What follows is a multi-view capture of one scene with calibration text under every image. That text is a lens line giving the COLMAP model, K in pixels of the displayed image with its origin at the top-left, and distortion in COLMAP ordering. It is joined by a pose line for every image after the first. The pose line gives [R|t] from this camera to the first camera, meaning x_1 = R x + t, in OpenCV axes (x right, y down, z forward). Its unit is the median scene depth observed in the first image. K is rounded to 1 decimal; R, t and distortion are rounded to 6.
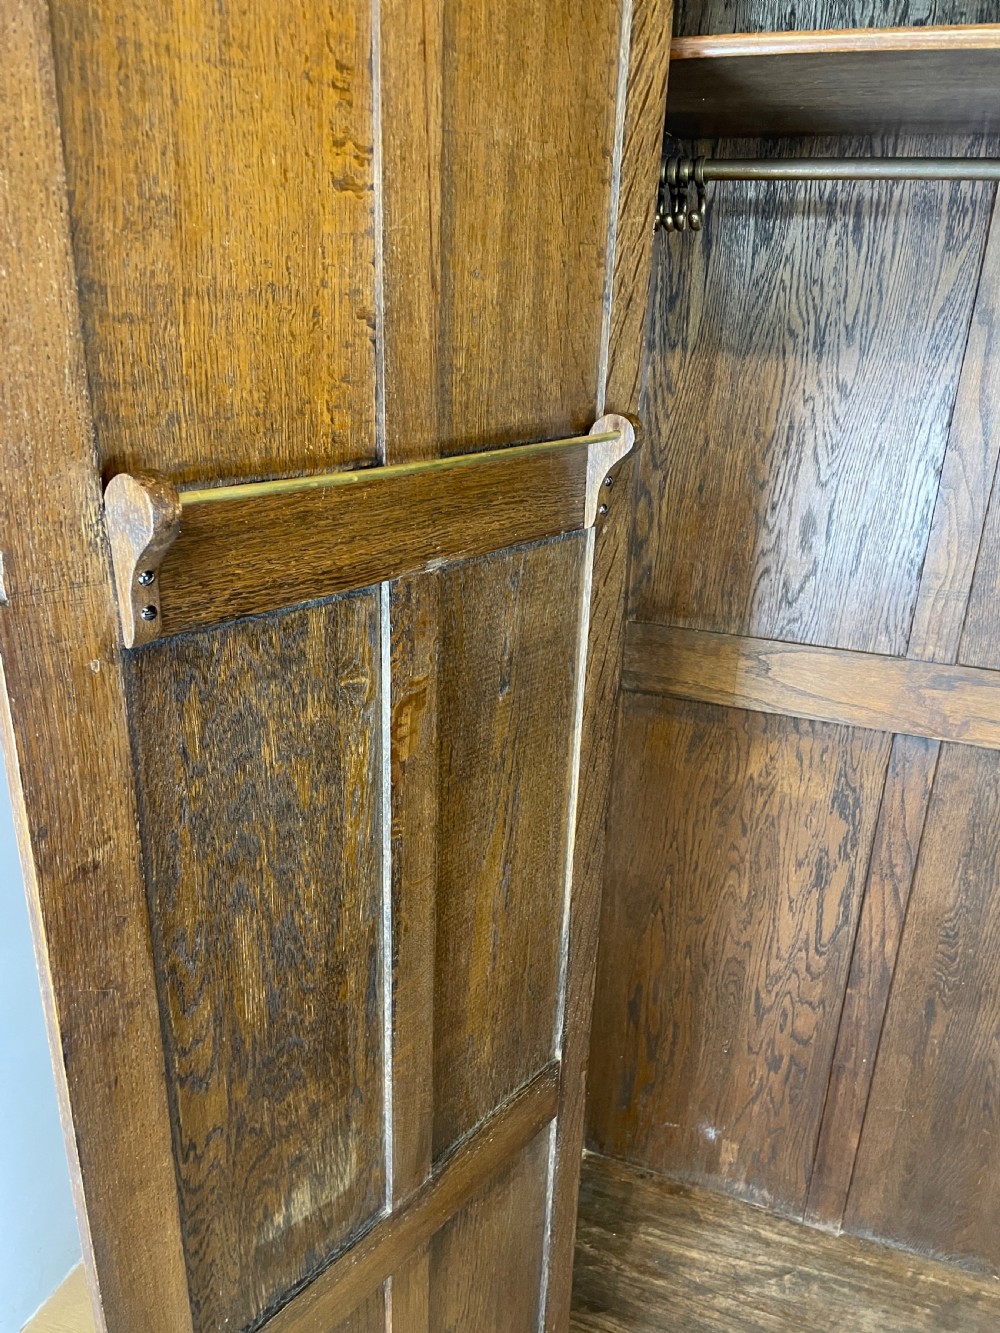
lens RADIAL K [[998.3, 0, 507.5], [0, 998.3, 660.7], [0, 0, 1]] dist [0.092926, -0.113509]
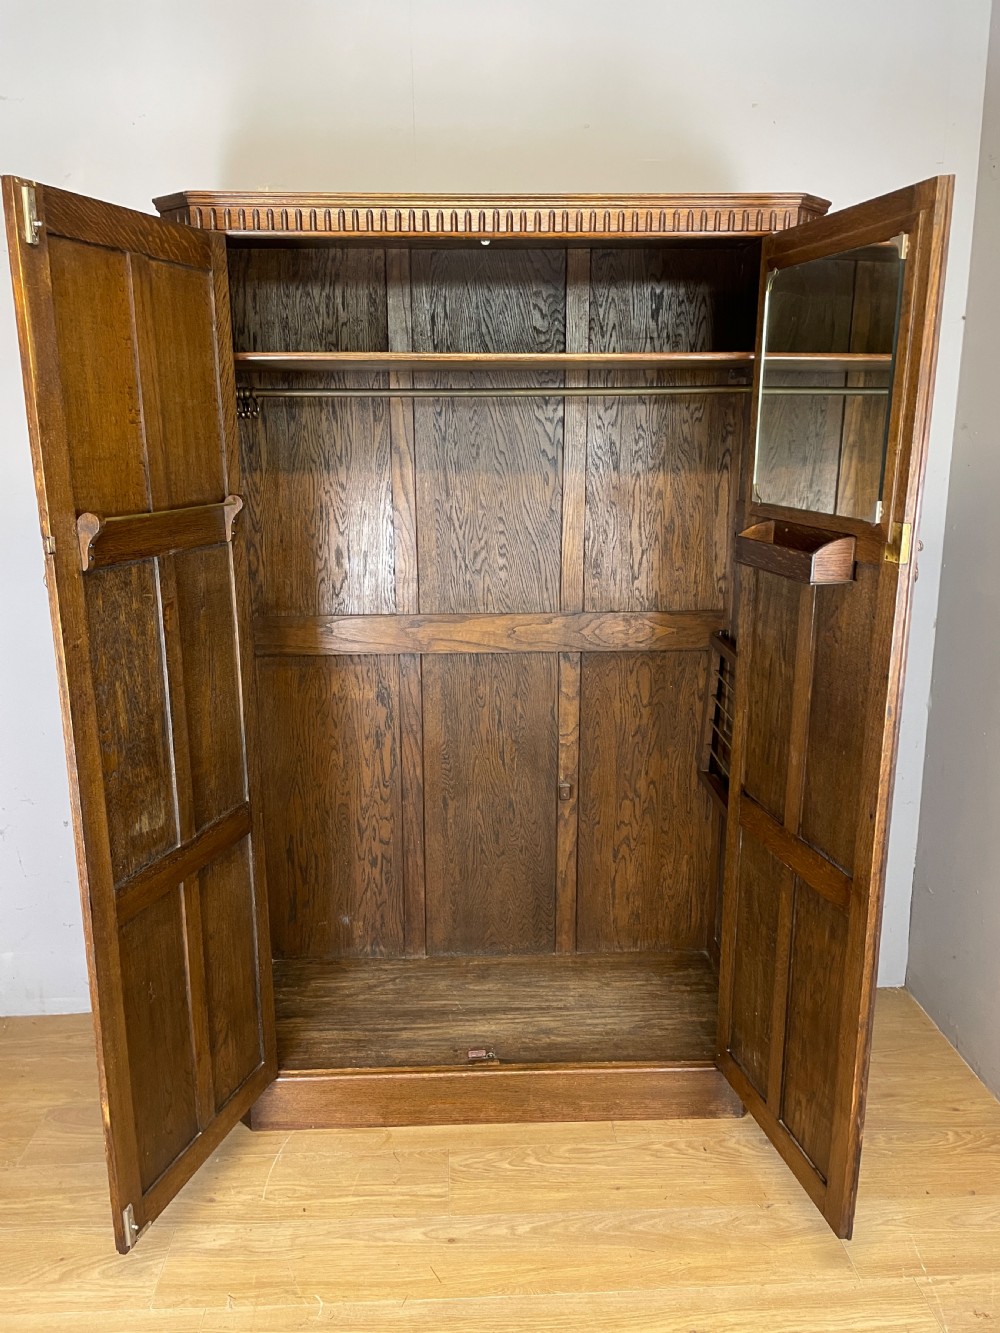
lens RADIAL K [[999.4, 0, 497.1], [0, 999.4, 660.6], [0, 0, 1]] dist [0.087992, -0.106971]
pose [[0.928249, -0.124503, 0.350504, -0.137585], [0.165327, 0.982220, -0.088945, 0.317089], [-0.333198, 0.140511, 0.932328, -0.970175]]
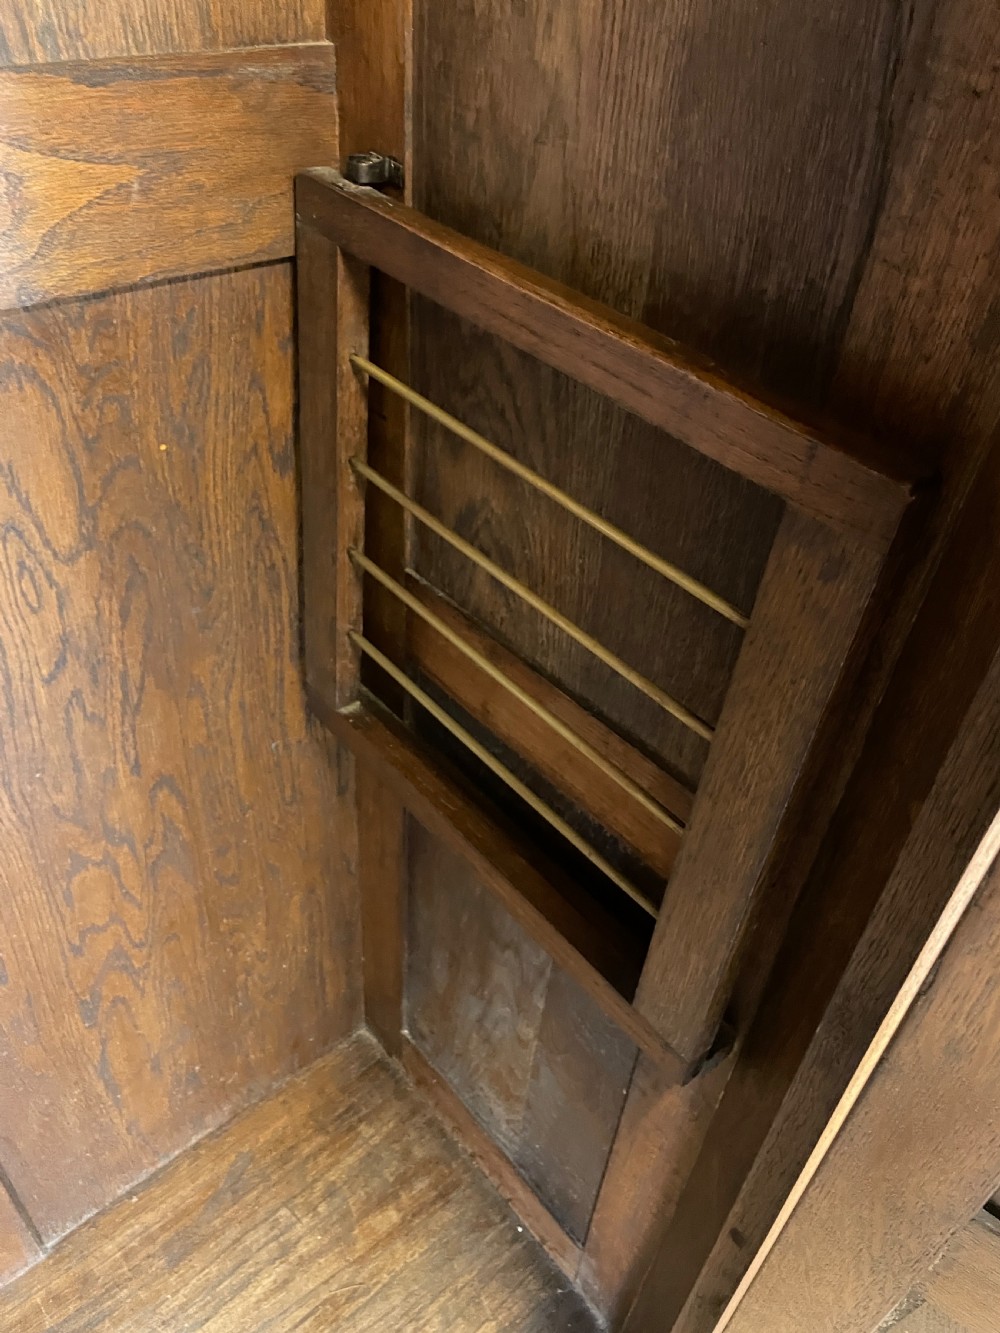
lens RADIAL K [[1009.3, 0, 502.7], [0, 1009.3, 659.7], [0, 0, 1]] dist [0.096154, -0.128114]
pose [[0.496481, -0.555894, 0.666700, 0.670986], [0.263435, 0.828312, 0.494471, 0.120232], [-0.827109, -0.069863, 0.557683, 0.537104]]
